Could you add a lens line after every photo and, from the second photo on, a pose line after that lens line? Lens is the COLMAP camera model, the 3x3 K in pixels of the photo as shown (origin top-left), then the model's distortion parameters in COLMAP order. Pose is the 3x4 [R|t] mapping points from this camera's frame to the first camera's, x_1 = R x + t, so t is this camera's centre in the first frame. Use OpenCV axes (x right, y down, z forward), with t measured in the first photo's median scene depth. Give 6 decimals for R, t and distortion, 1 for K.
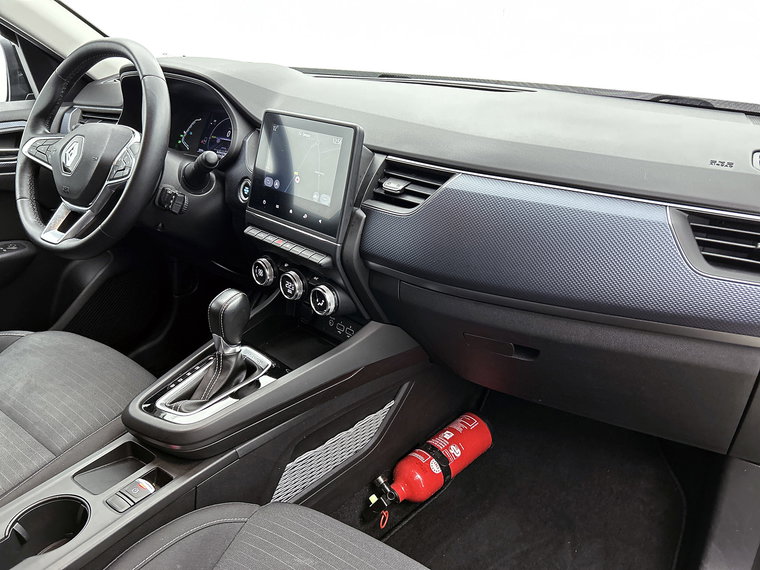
lens RADIAL K [[577.1, 0, 380.0], [0, 577.1, 285.0], [0, 0, 1]] dist [0.006316, 0.002855]
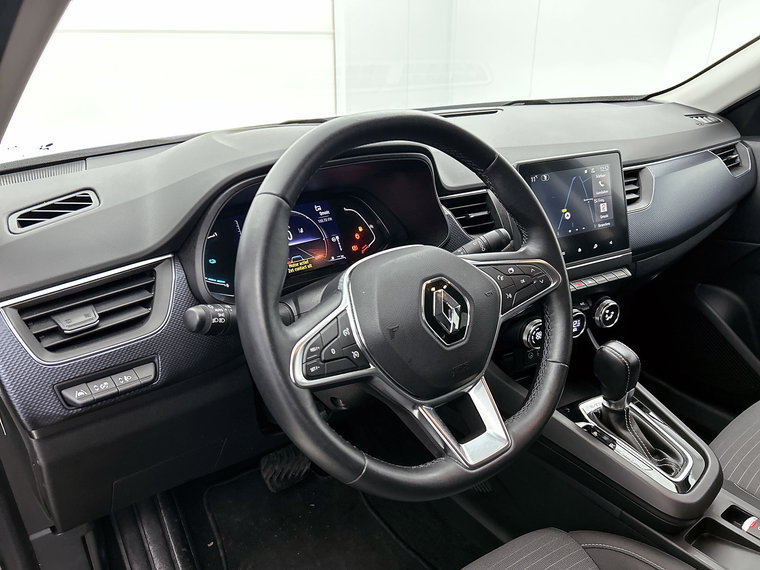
lens RADIAL K [[577.1, 0, 380.0], [0, 577.1, 285.0], [0, 0, 1]] dist [0.006316, 0.002855]
pose [[0.319414, -0.388793, 0.864184, -1.196563], [0.406530, 0.879995, 0.245648, -0.477457], [-0.855984, 0.272853, 0.439138, 0.906777]]
